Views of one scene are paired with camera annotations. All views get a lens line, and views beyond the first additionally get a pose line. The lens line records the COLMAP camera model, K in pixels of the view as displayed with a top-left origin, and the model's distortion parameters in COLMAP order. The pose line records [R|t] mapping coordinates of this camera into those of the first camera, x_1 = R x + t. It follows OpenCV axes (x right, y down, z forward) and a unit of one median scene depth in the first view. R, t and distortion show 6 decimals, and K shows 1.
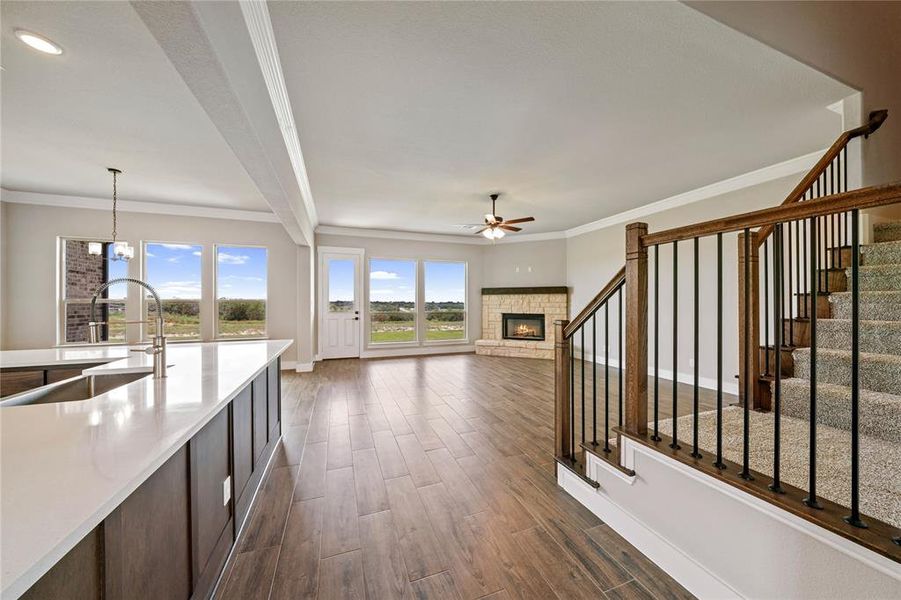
lens RADIAL K [[309.5, 0, 451.1], [0, 309.5, 302.8], [0, 0, 1]] dist [-0.001792, 0.000142]
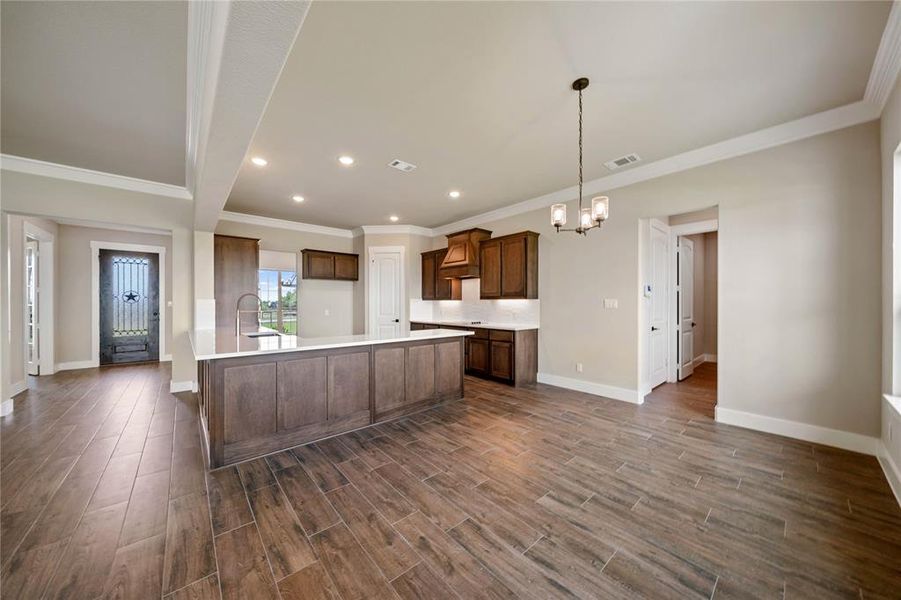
lens RADIAL K [[309.5, 0, 451.1], [0, 309.5, 302.8], [0, 0, 1]] dist [-0.001792, 0.000142]
pose [[-0.934692, 0.004376, -0.355431, -0.332130], [0.003658, 0.999990, 0.002692, 0.000156], [0.355440, 0.001216, -0.934698, 0.772302]]
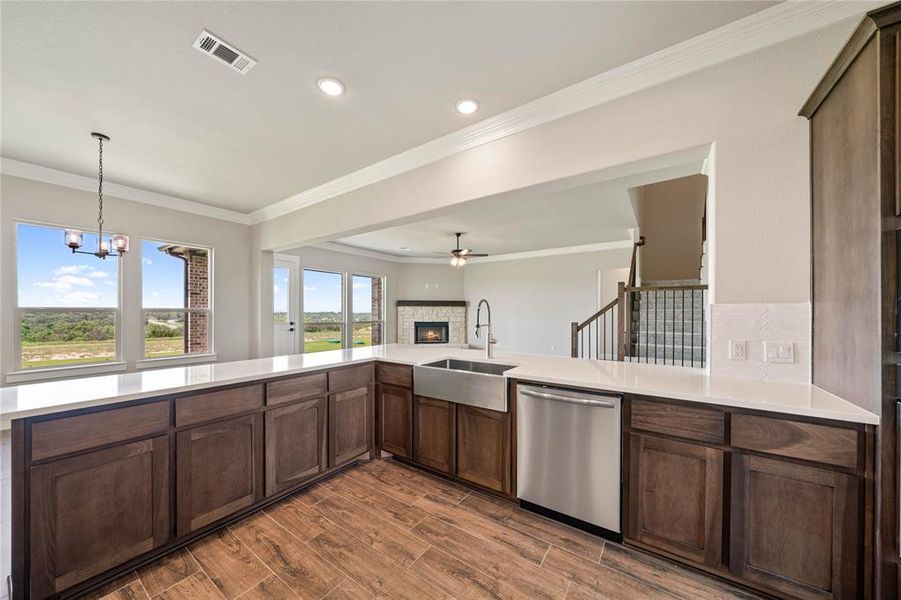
lens RADIAL K [[310.2, 0, 452.7], [0, 310.2, 313.5], [0, 0, 1]] dist [-0.007393, 0.000476]
pose [[0.815047, 0.001838, 0.579391, -0.430330], [-0.001857, 0.999998, -0.000561, 0.001562], [-0.579391, -0.000619, 0.815049, -0.054917]]
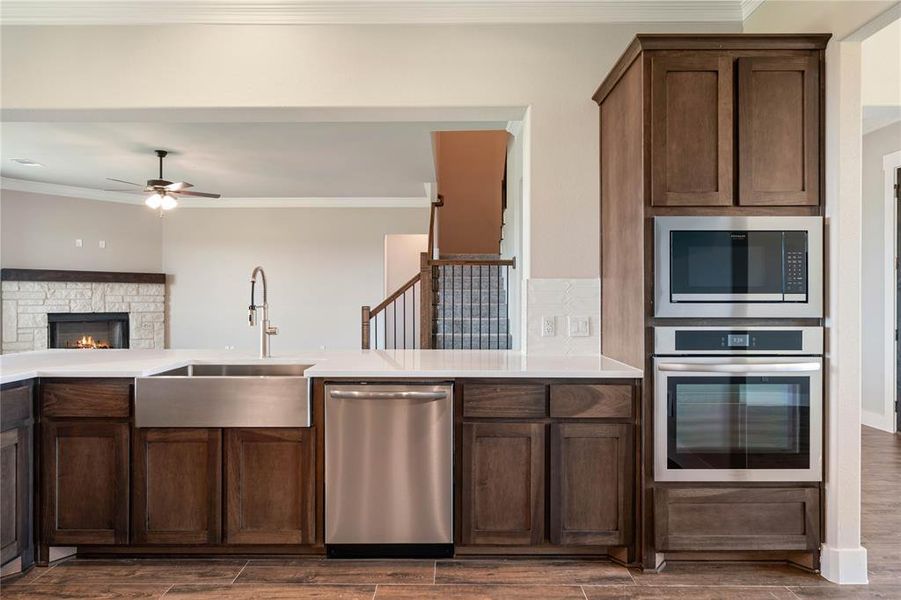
lens RADIAL K [[500.2, 0, 450.5], [0, 500.2, 300.0], [0, 0, 1]] dist [0.001733, 0.001711]
pose [[0.347206, -0.000475, 0.937789, -0.491776], [0.001427, 0.999999, -0.000022, 0.009634], [-0.937788, 0.001346, 0.347206, -0.049596]]
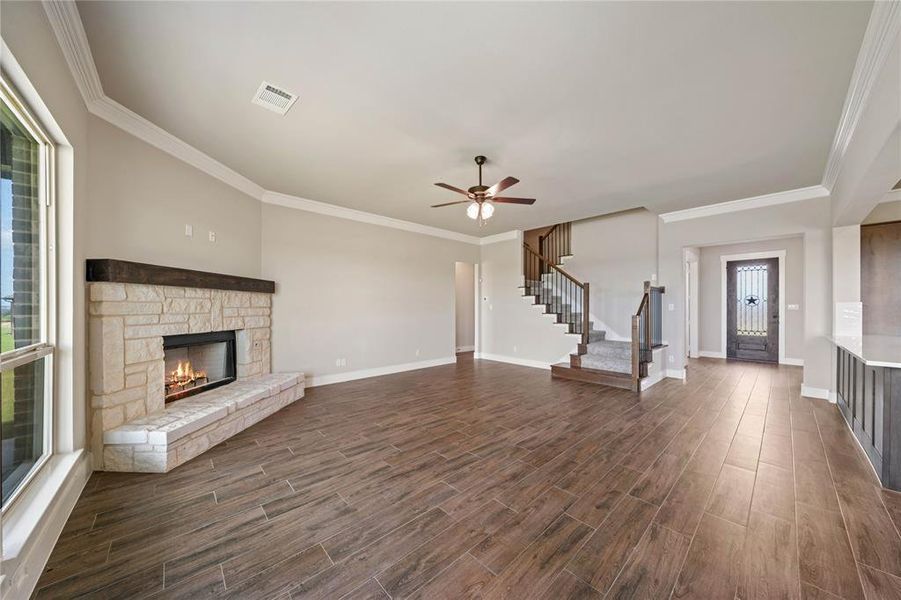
lens RADIAL K [[307.3, 0, 452.3], [0, 307.3, 307.6], [0, 0, 1]] dist [-0.005623, 0.000045]
pose [[-0.383890, 0.001209, 0.923378, -0.321702], [0.004112, 0.999991, 0.000400, 0.000238], [-0.923370, 0.003950, -0.383891, 0.871267]]
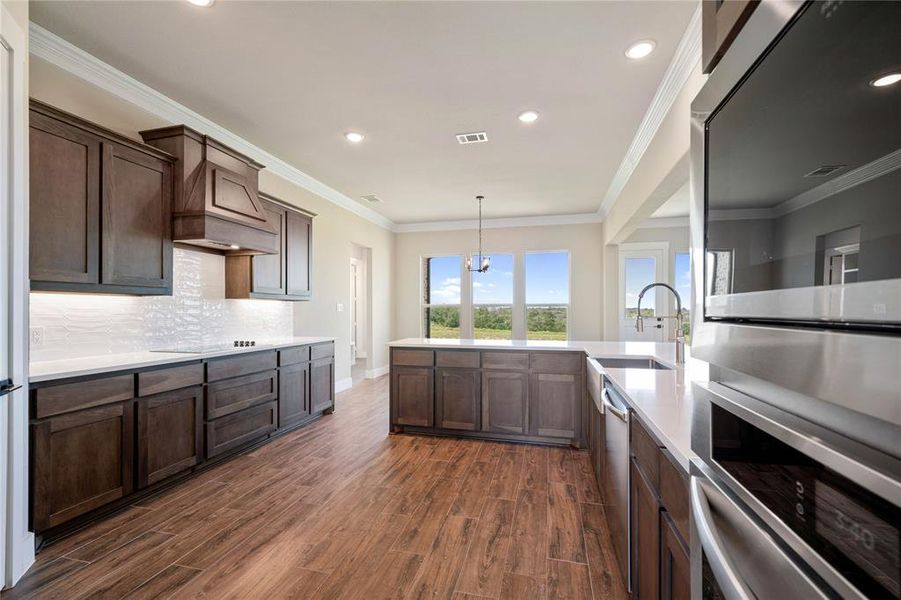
lens RADIAL K [[387.8, 0, 450.9], [0, 387.8, 307.6], [0, 0, 1]] dist [0.000677, -0.000098]
pose [[0.824975, -0.000694, -0.565168, -0.168631], [-0.003181, 0.999978, -0.005871, 0.008722], [0.565160, 0.006642, 0.824955, -0.167875]]
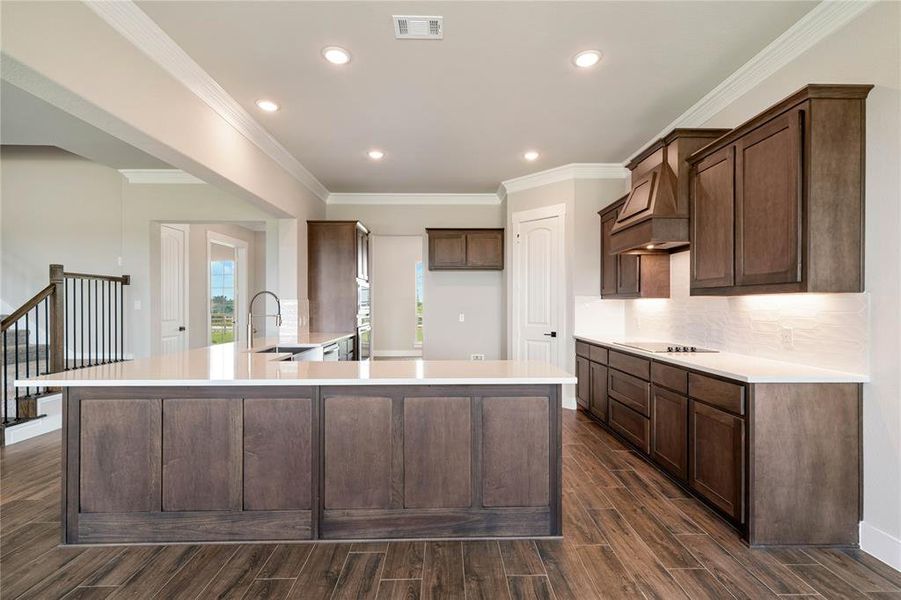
lens RADIAL K [[404.8, 0, 452.6], [0, 404.8, 304.5], [0, 0, 1]] dist [0.003490, 0.000371]
pose [[-0.945294, 0.003752, 0.326198, -0.568728], [0.004710, 0.999987, 0.002147, 0.001429], [-0.326186, 0.003566, -0.945299, 0.573391]]
